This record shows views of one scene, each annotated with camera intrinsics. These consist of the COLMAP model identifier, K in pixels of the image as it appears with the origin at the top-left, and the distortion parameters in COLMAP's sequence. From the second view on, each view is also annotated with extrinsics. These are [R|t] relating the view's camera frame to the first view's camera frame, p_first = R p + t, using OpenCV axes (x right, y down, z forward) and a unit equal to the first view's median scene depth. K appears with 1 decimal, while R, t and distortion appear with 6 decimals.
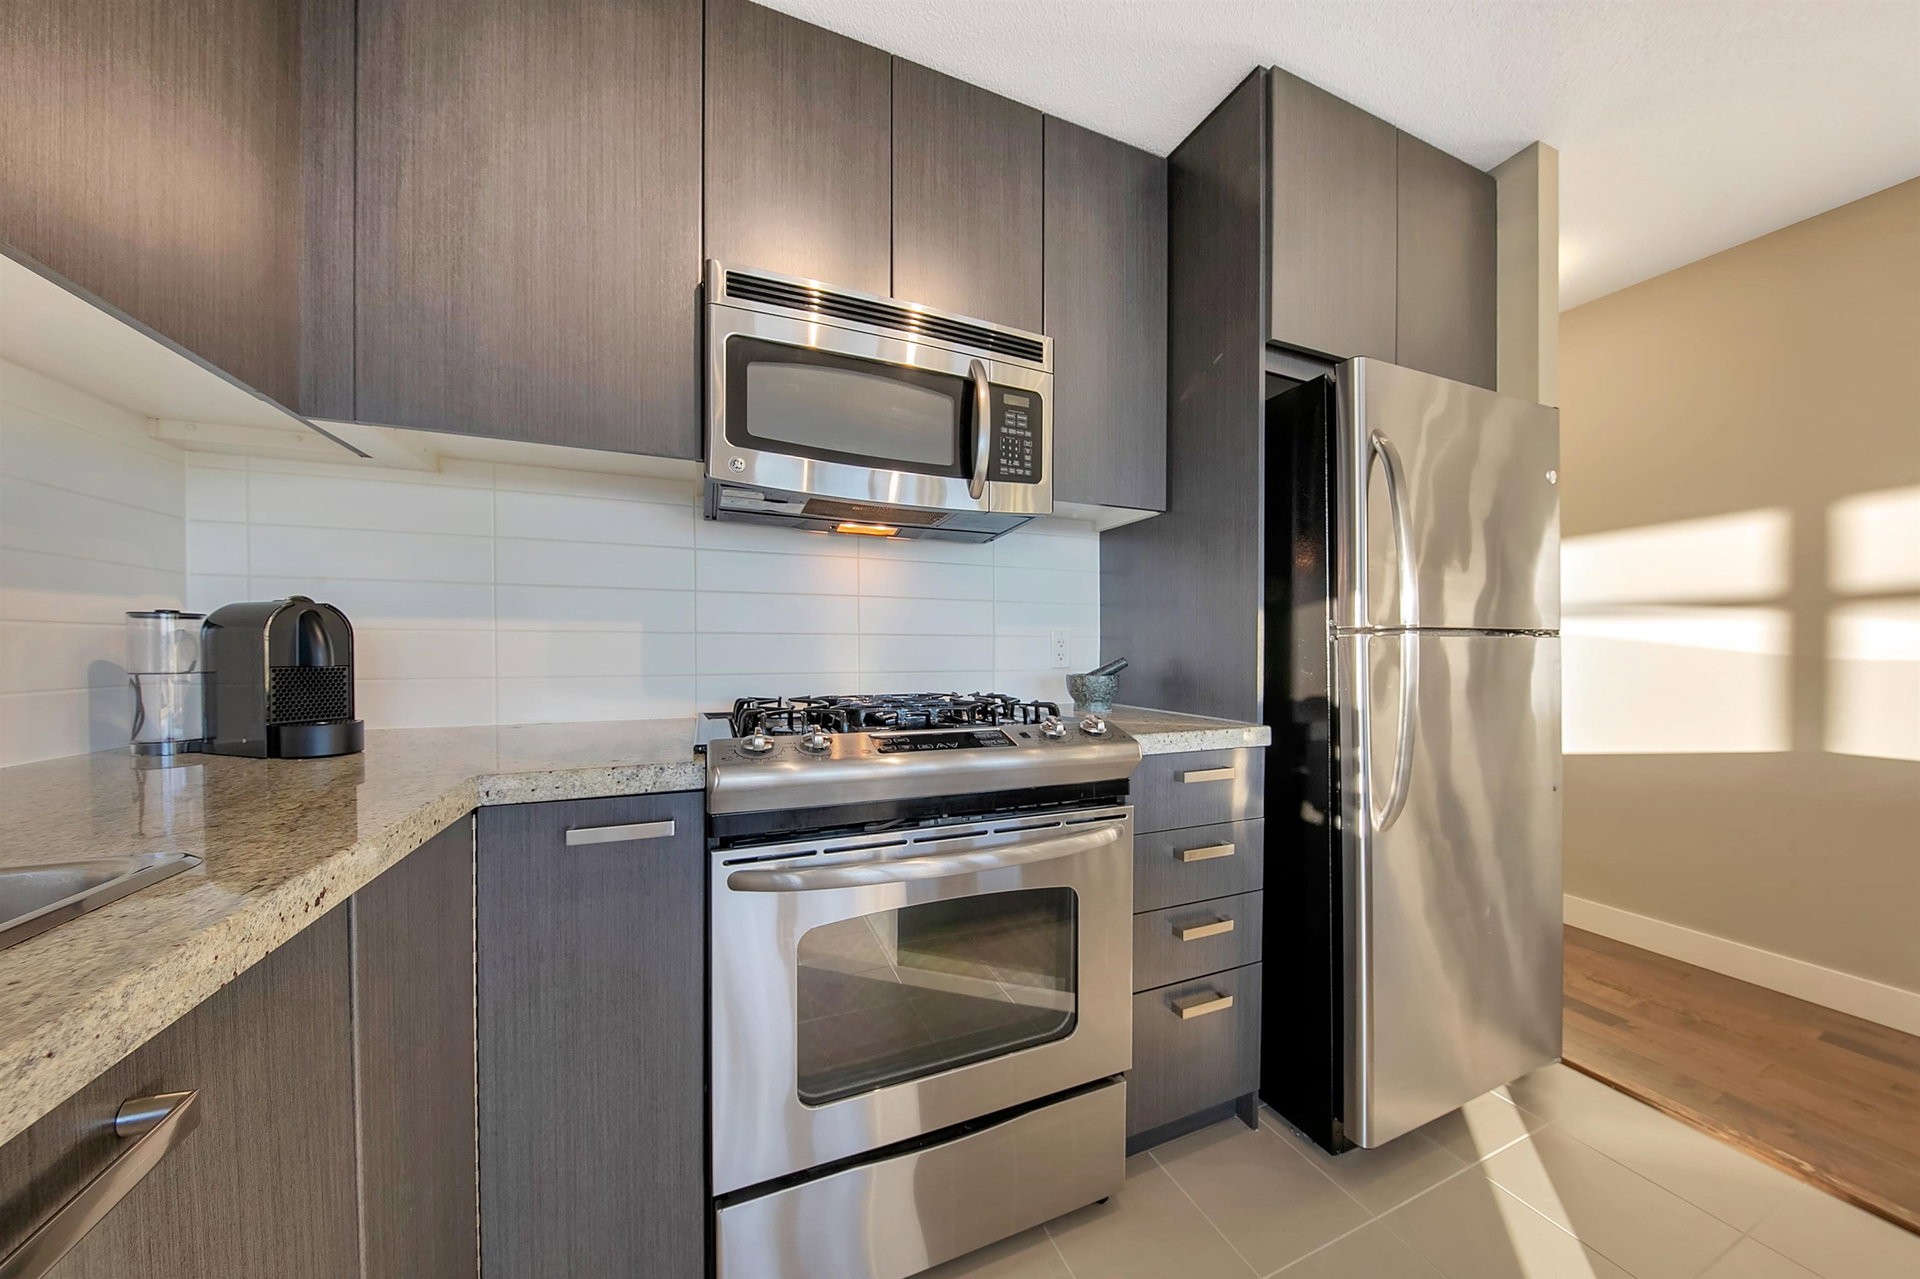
lens RADIAL K [[611.9, 0, 954.7], [0, 611.9, 659.2], [0, 0, 1]] dist [-0.002182, -0.000288]
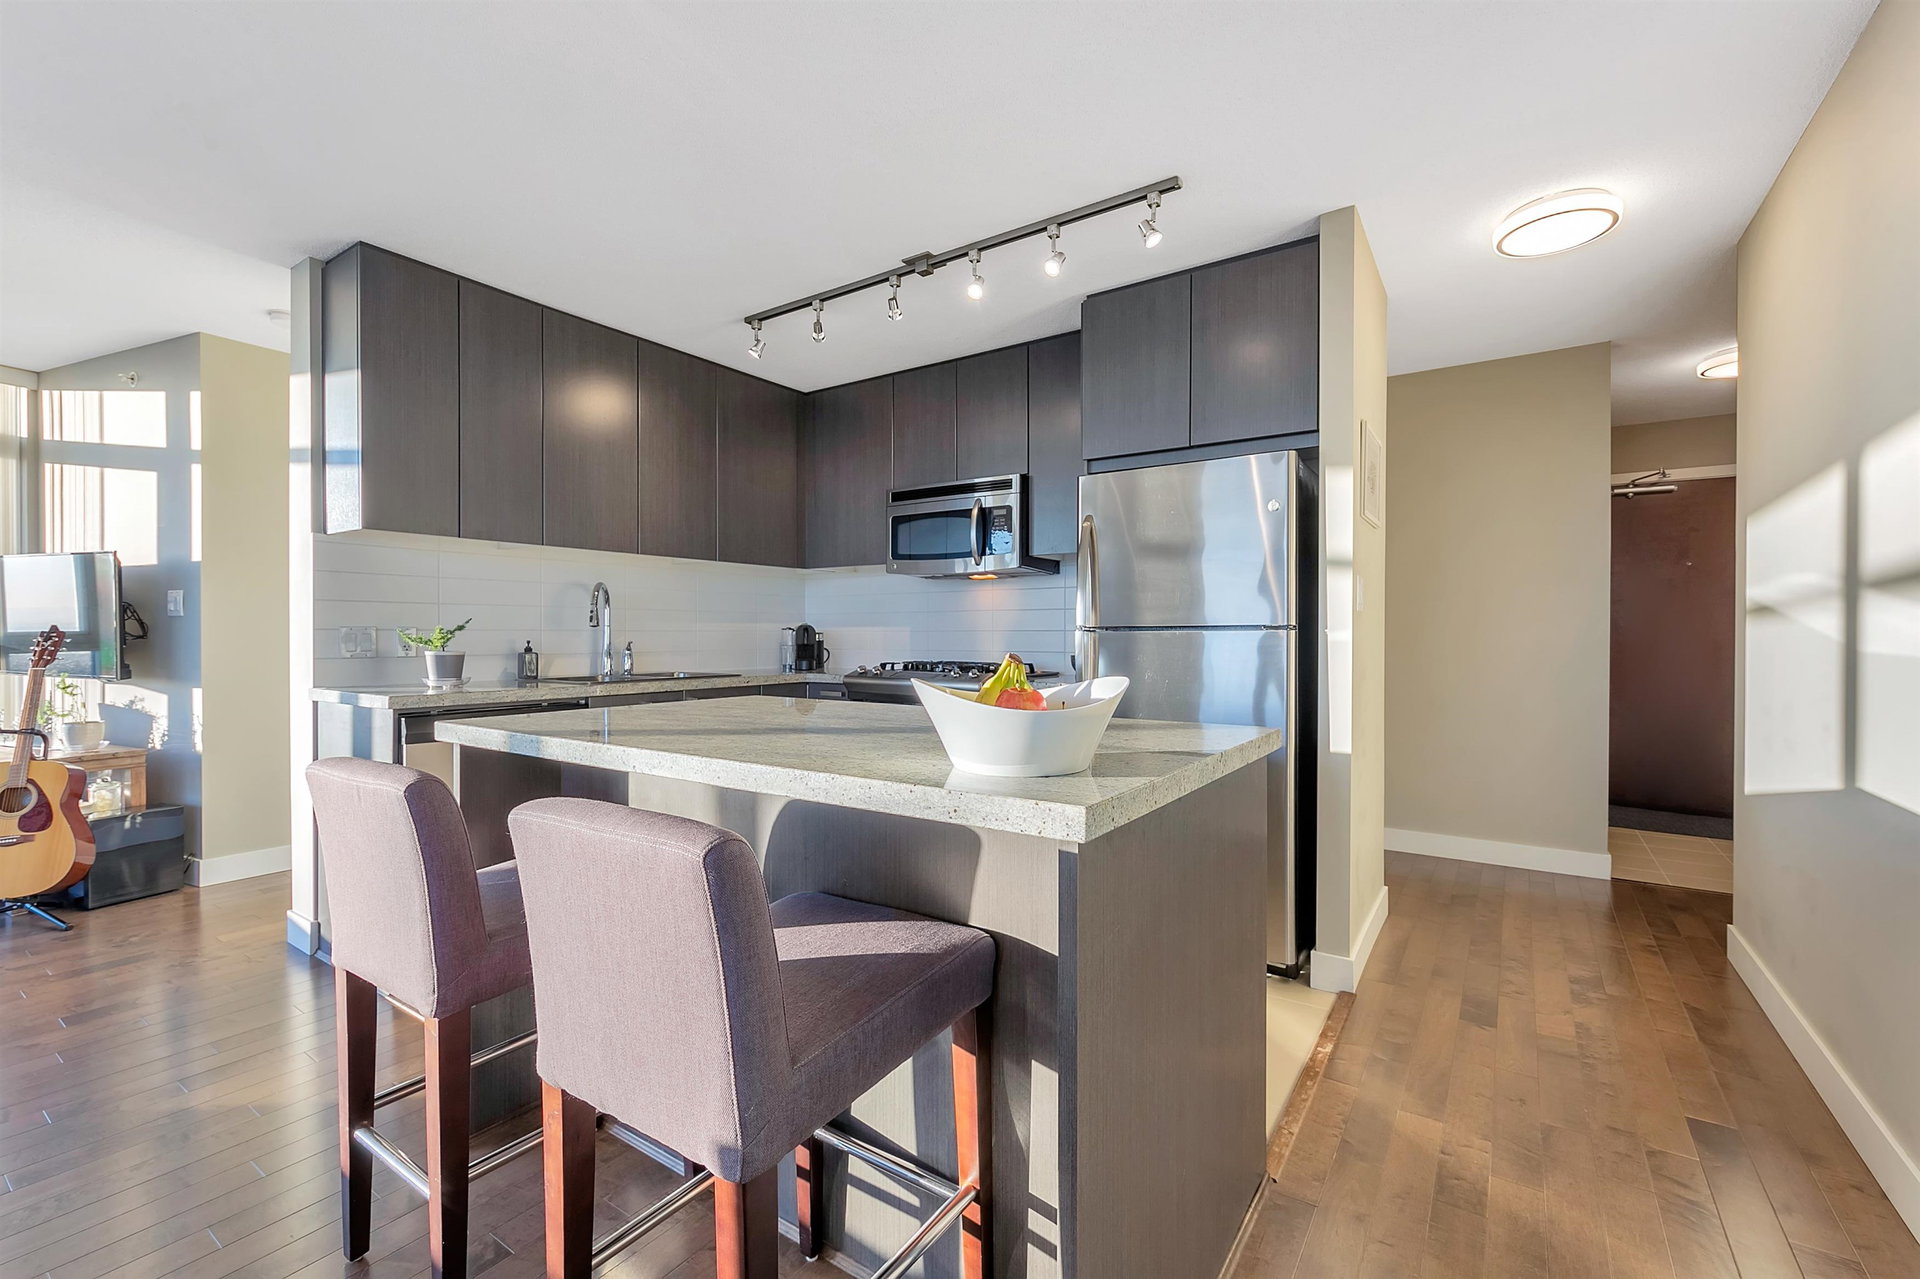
lens RADIAL K [[811.9, 0, 945.2], [0, 811.9, 647.2], [0, 0, 1]] dist [0.011092, 0.000243]
pose [[0.546964, 0.011298, -0.837080, 2.446345], [-0.015683, 0.999872, 0.003248, 0.004273], [0.837009, 0.011351, 0.547071, -0.631556]]
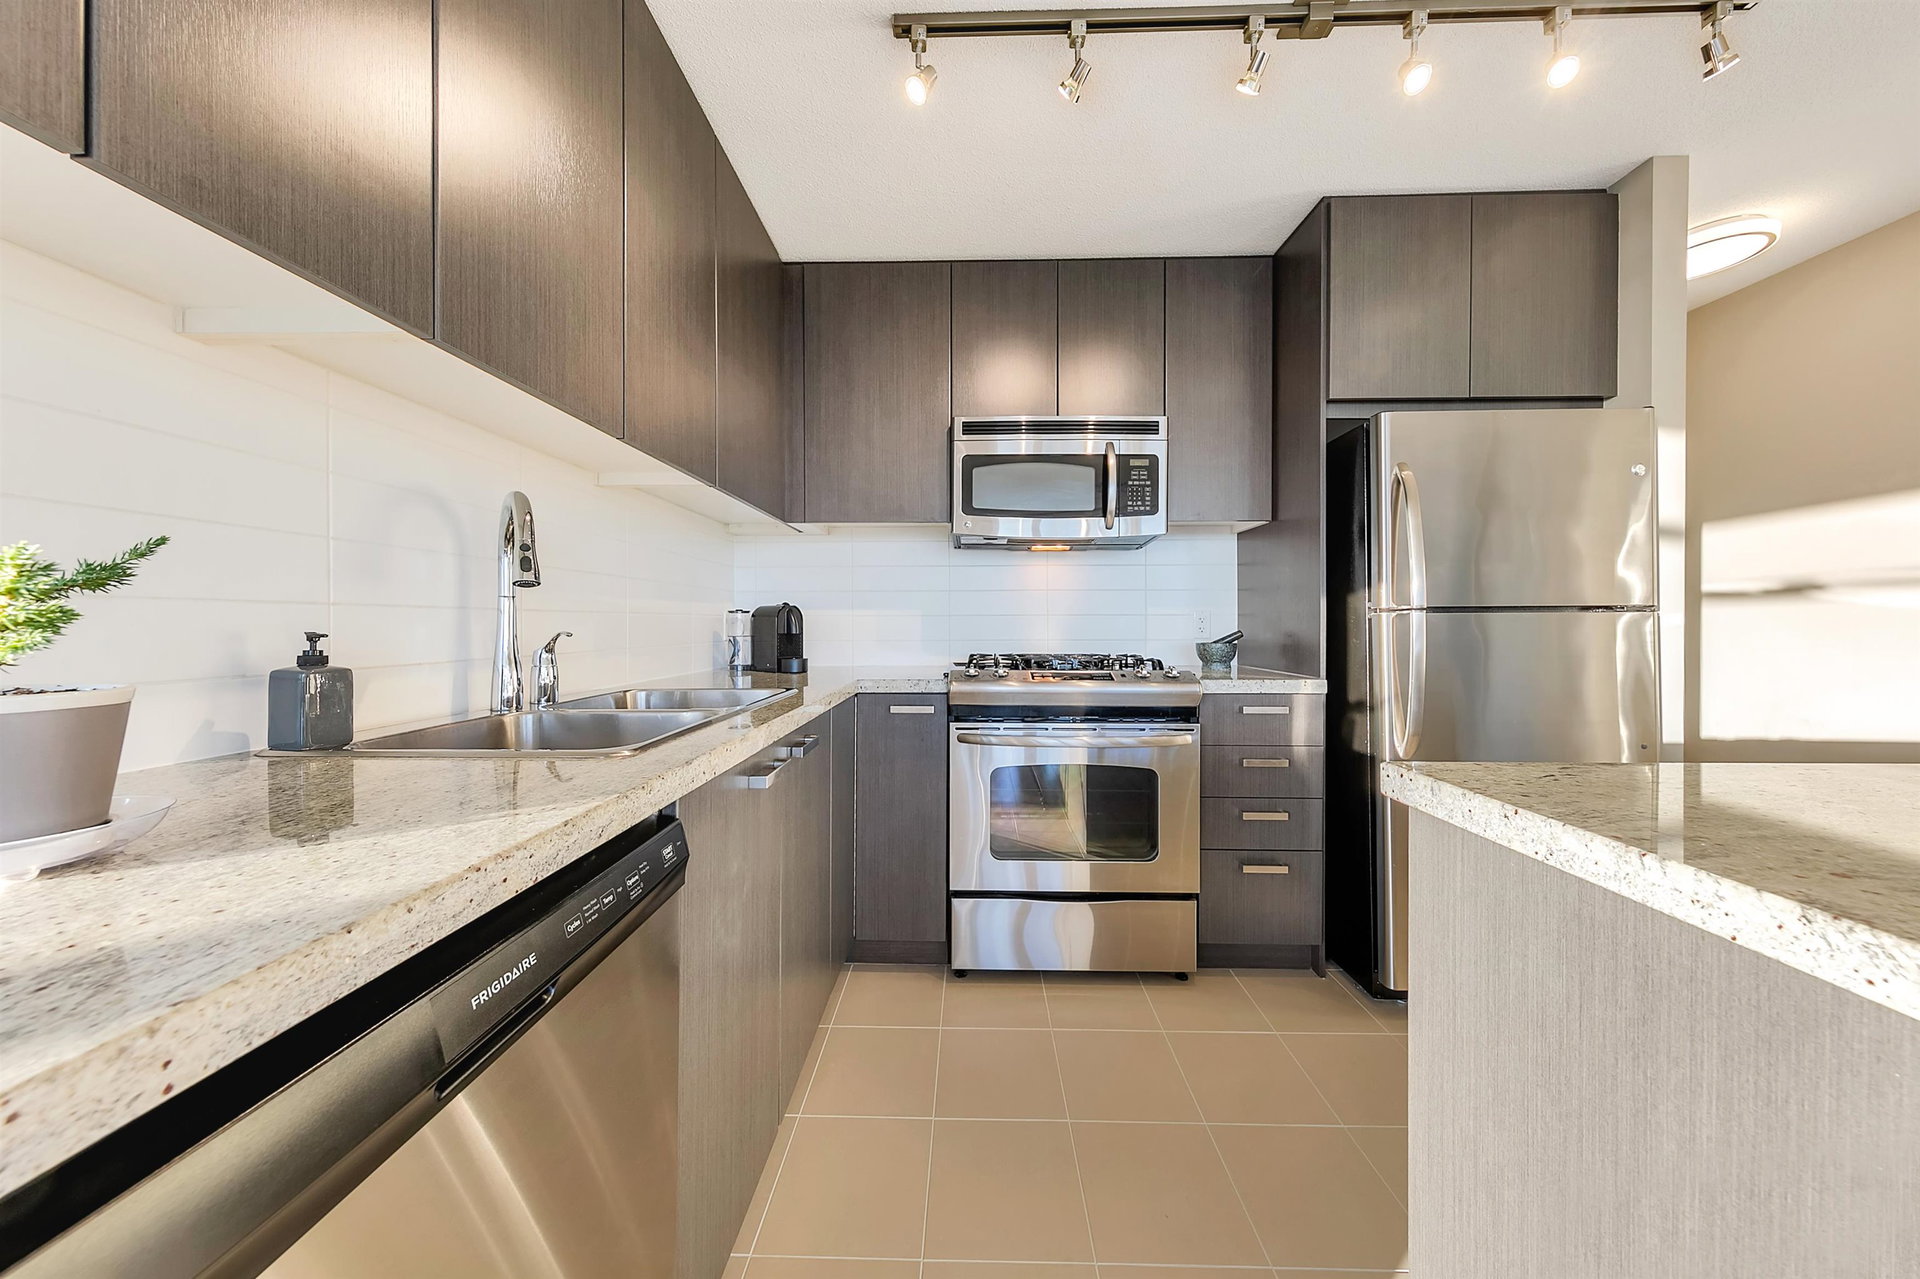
lens RADIAL K [[611.9, 0, 958.5], [0, 611.9, 629.5], [0, 0, 1]] dist [-0.002182, -0.000288]
pose [[0.916230, -0.000982, -0.400651, 0.334199], [-0.002980, 0.999953, -0.009265, 0.012715], [0.400641, 0.009683, 0.916184, -0.648489]]
